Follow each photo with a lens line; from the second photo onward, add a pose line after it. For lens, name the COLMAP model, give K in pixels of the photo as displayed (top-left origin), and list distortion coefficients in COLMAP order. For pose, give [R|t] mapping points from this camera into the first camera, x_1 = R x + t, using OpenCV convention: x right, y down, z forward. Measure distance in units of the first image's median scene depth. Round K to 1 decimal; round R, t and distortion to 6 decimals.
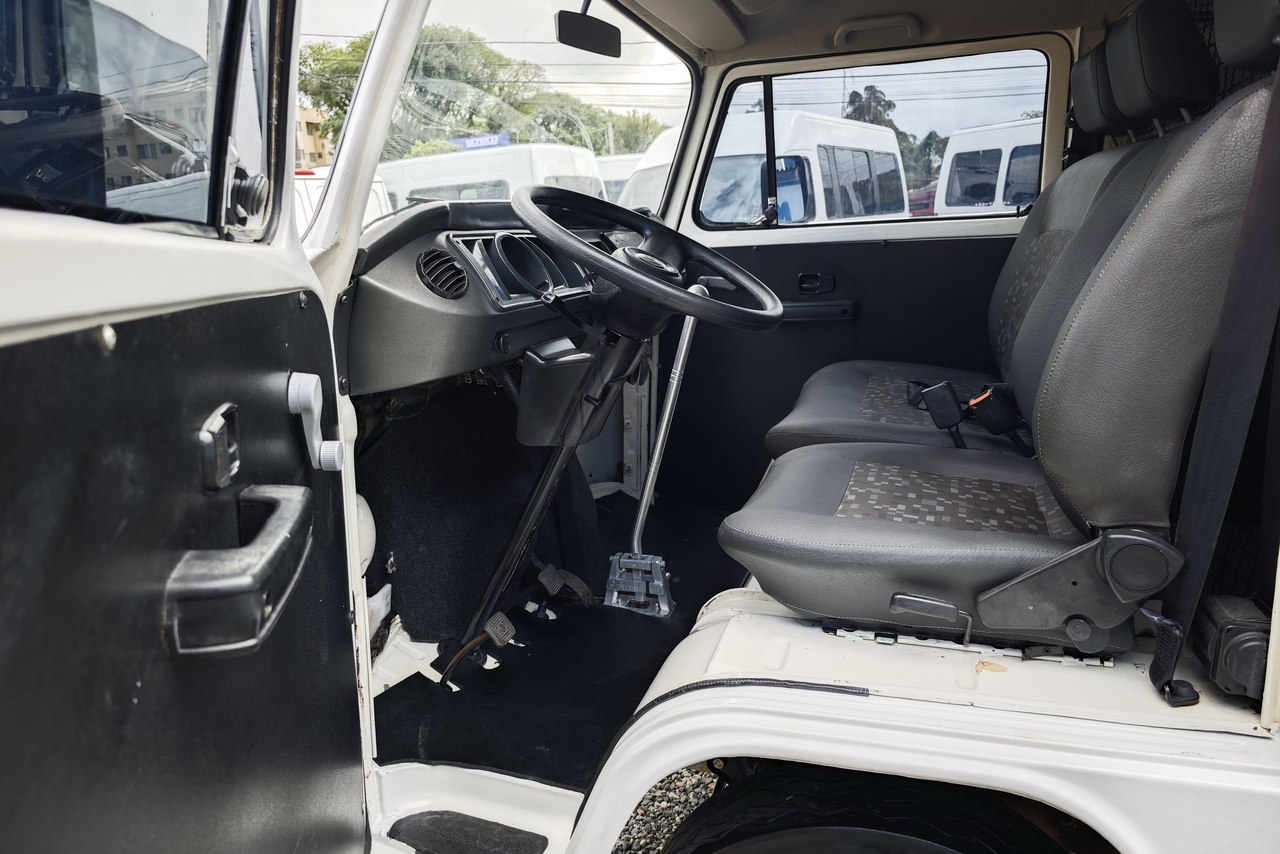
lens RADIAL K [[884.4, 0, 638.7], [0, 884.4, 427.6], [0, 0, 1]] dist [0.004473, -0.007727]
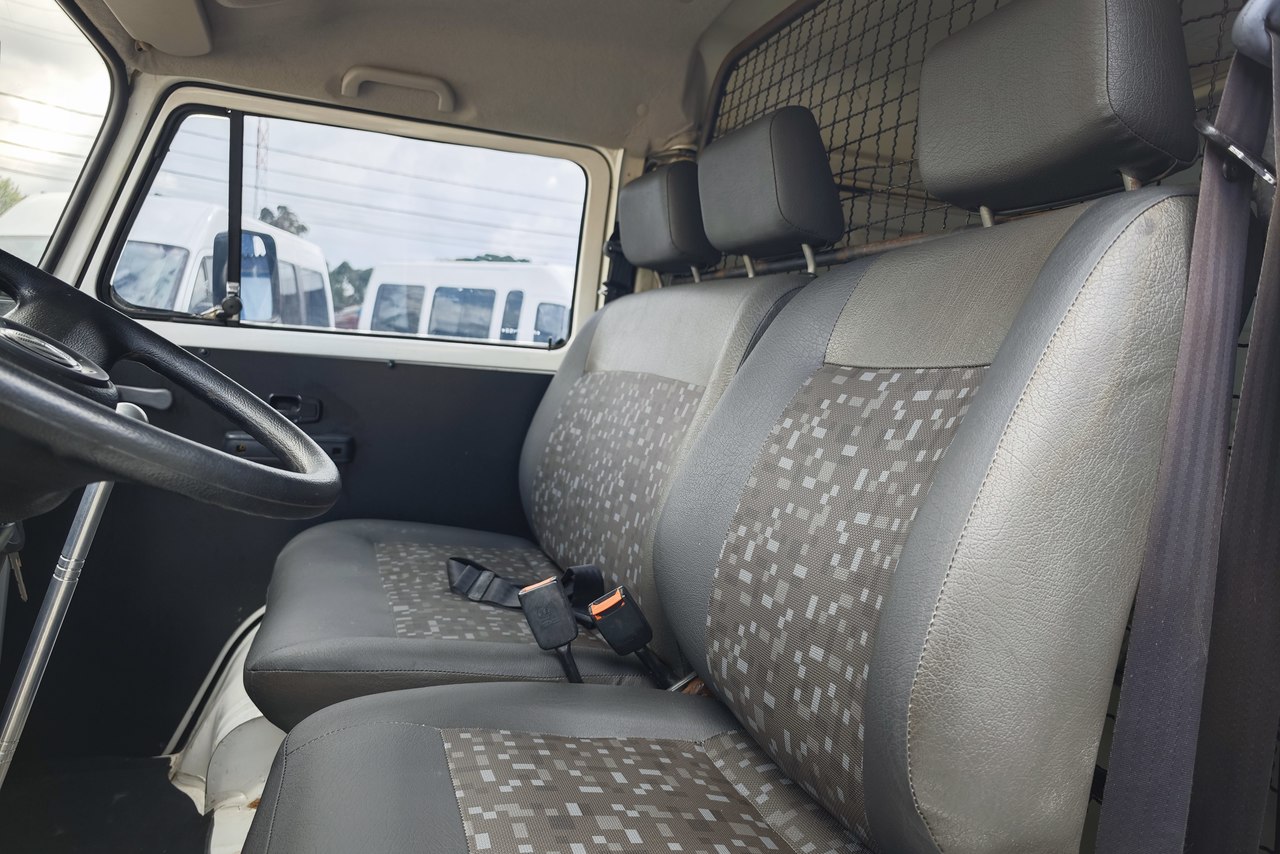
lens RADIAL K [[884.4, 0, 640.6], [0, 884.4, 428.0], [0, 0, 1]] dist [0.004473, -0.007727]
pose [[0.795953, 0.061144, 0.602263, -0.006826], [0.023246, 0.991065, -0.131338, -0.052113], [-0.604912, 0.118539, 0.787420, 0.294739]]
